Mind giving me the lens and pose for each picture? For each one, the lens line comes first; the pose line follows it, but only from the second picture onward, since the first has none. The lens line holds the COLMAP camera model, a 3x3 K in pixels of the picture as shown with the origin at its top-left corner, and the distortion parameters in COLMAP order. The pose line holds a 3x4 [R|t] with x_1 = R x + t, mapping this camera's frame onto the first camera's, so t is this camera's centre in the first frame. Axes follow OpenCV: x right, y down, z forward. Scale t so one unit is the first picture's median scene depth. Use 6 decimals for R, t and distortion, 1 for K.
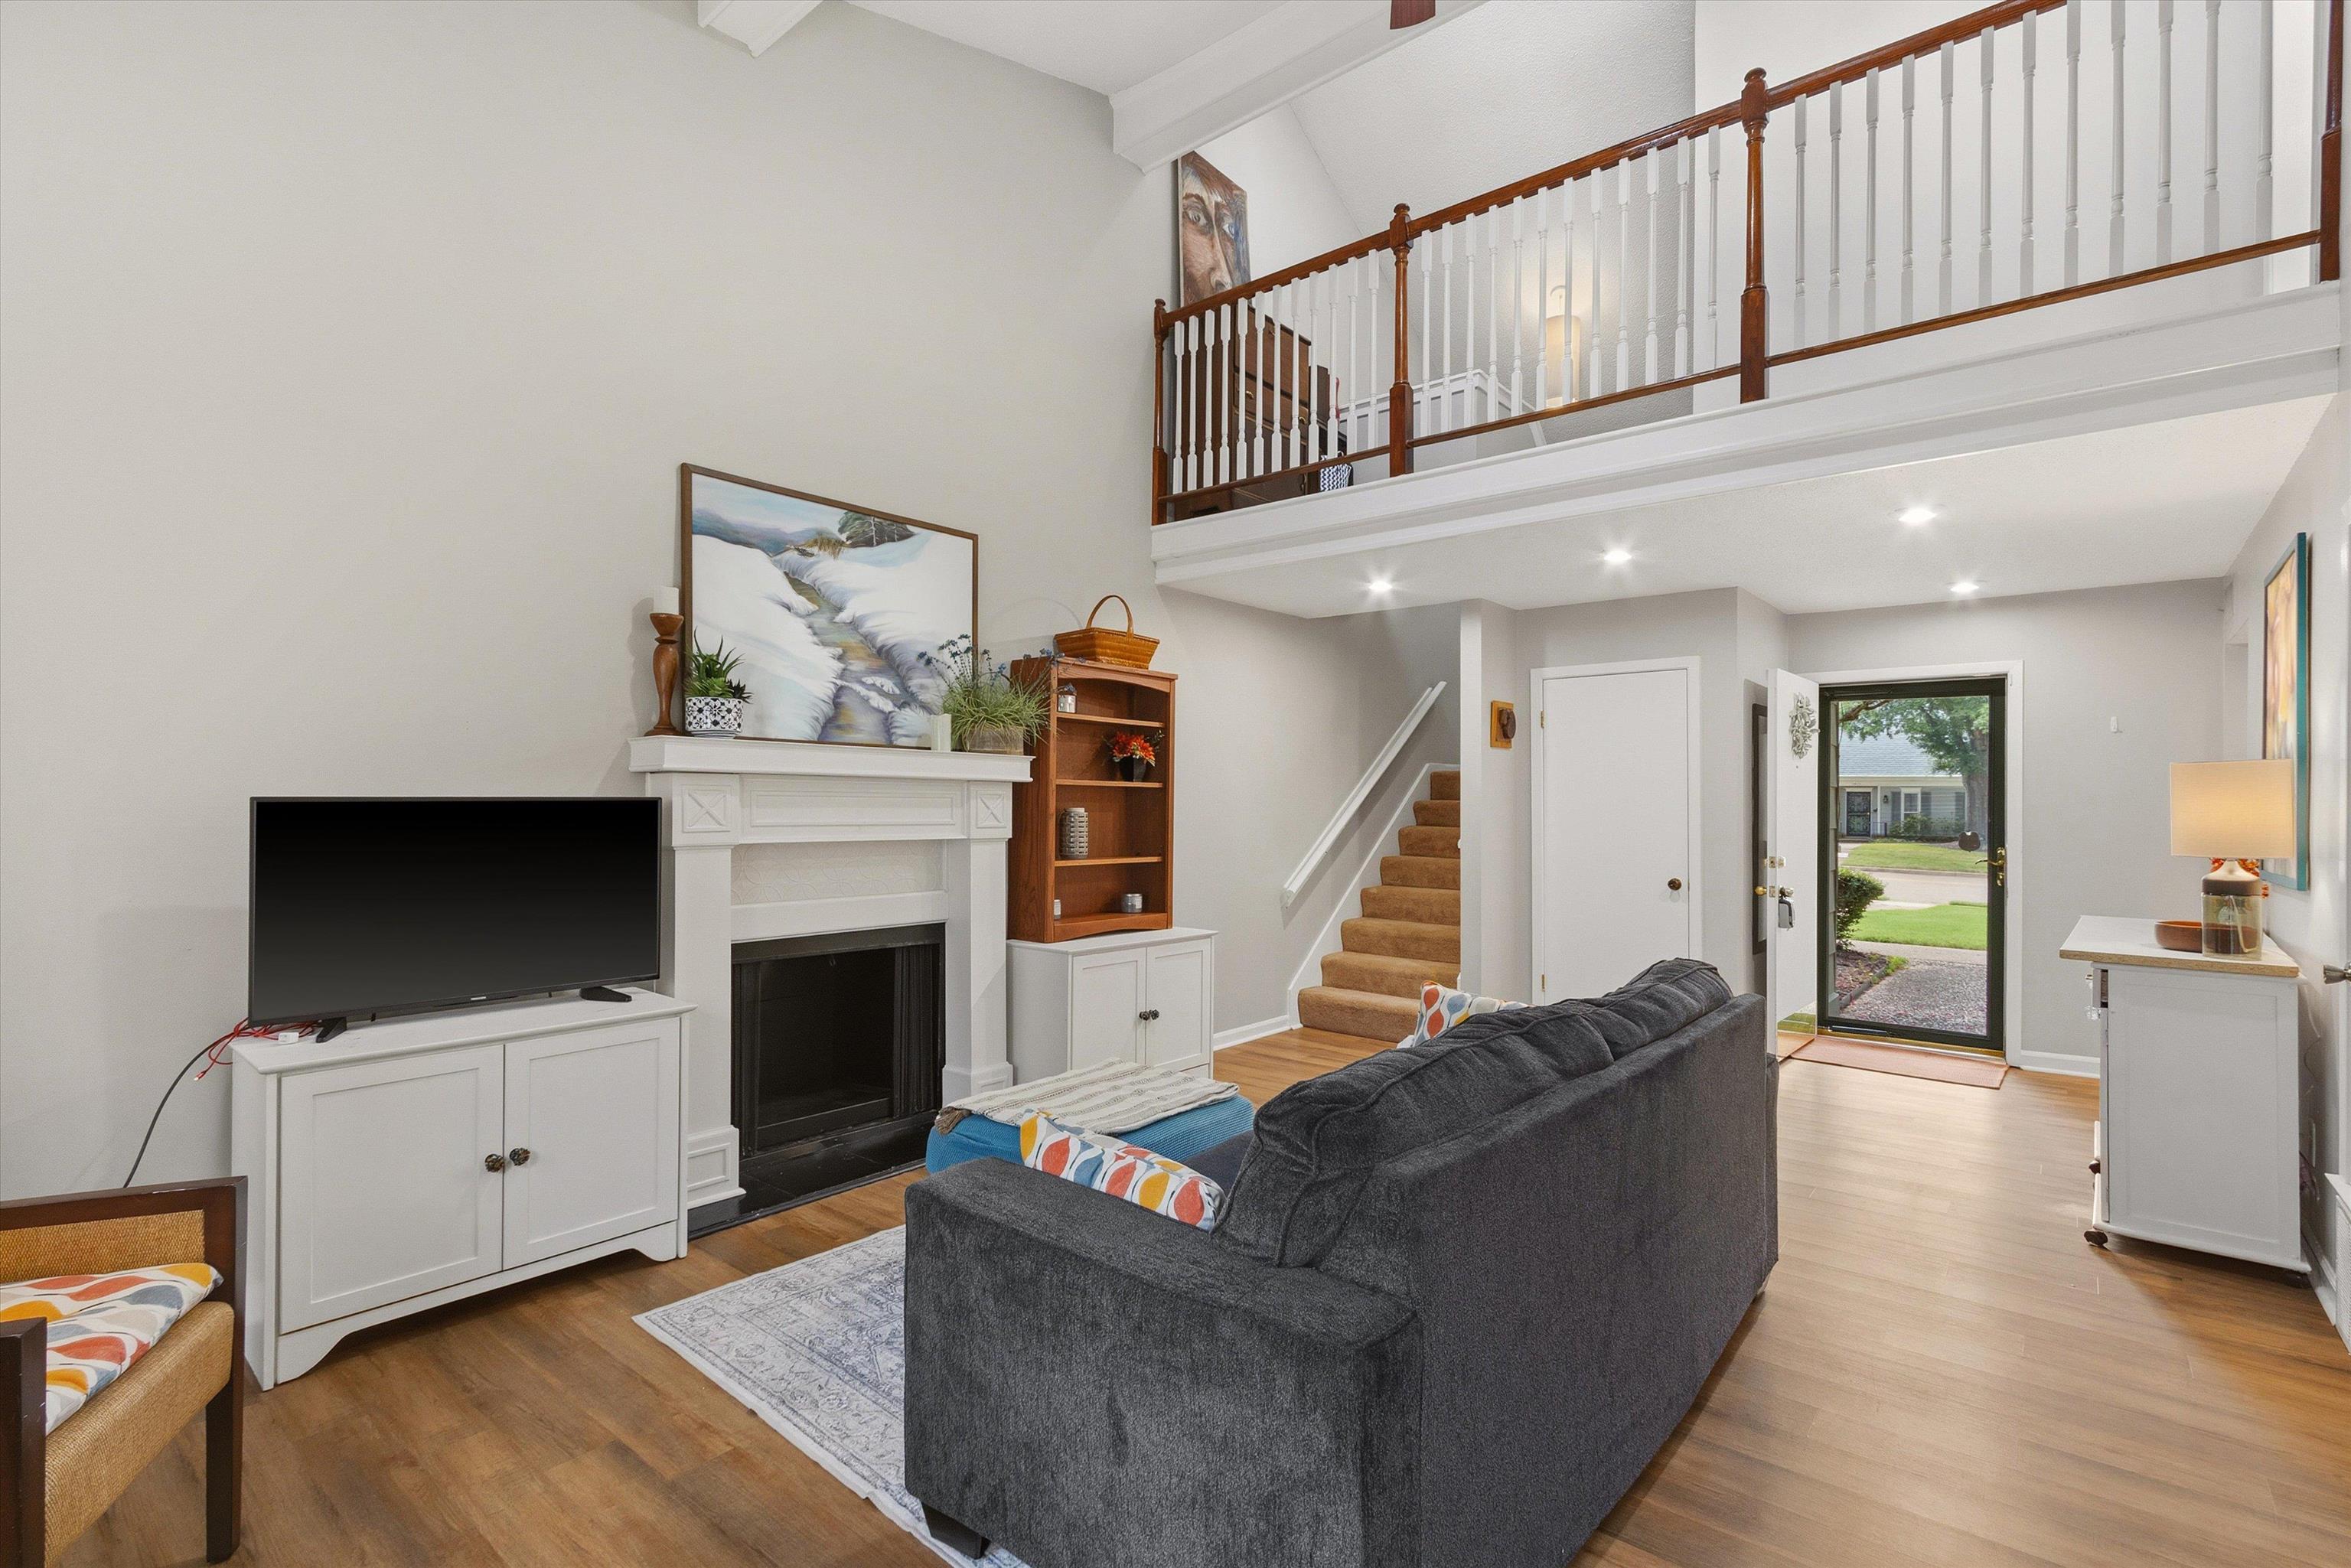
lens RADIAL K [[1075.6, 0, 1175.2], [0, 1075.6, 789.6], [0, 0, 1]] dist [0.002230, -0.000201]
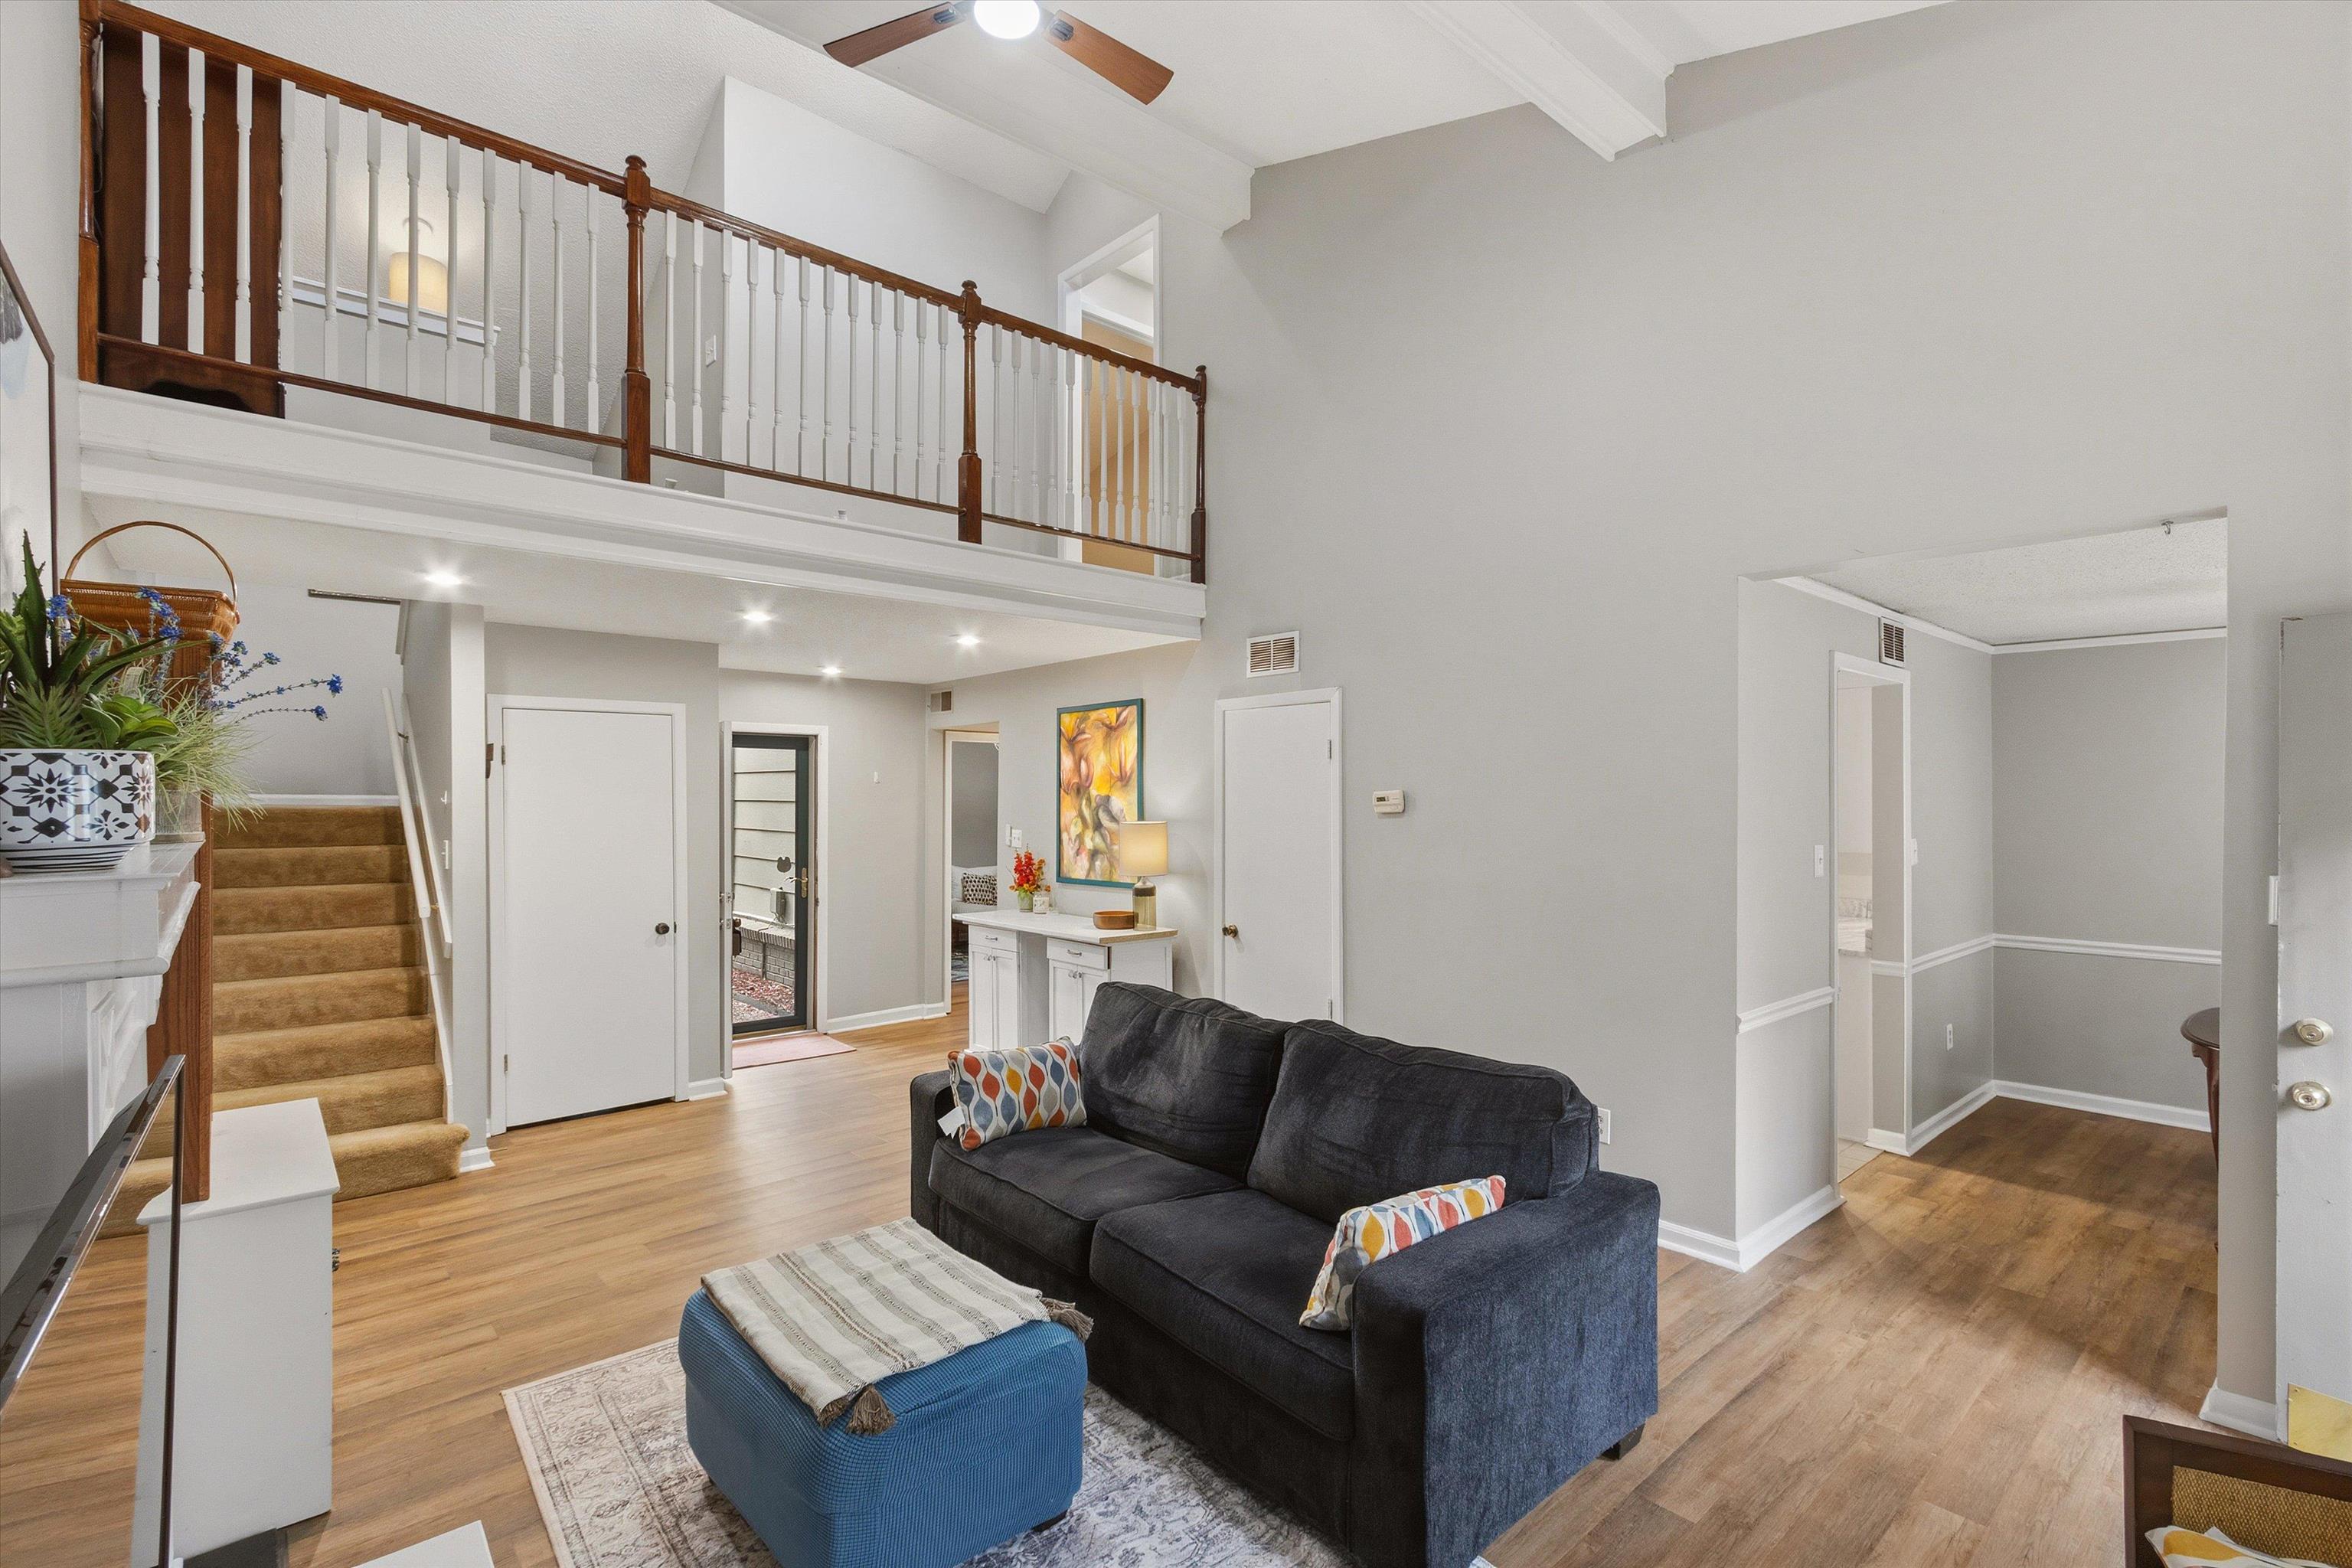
lens RADIAL K [[1076.1, 0, 1174.4], [0, 1076.1, 792.1], [0, 0, 1]] dist [0.002230, -0.000201]
pose [[0.156812, -0.002169, 0.987626, -0.465002], [-0.008993, 0.999953, 0.003623, -0.048828], [-0.987587, -0.009450, 0.156785, 0.381204]]
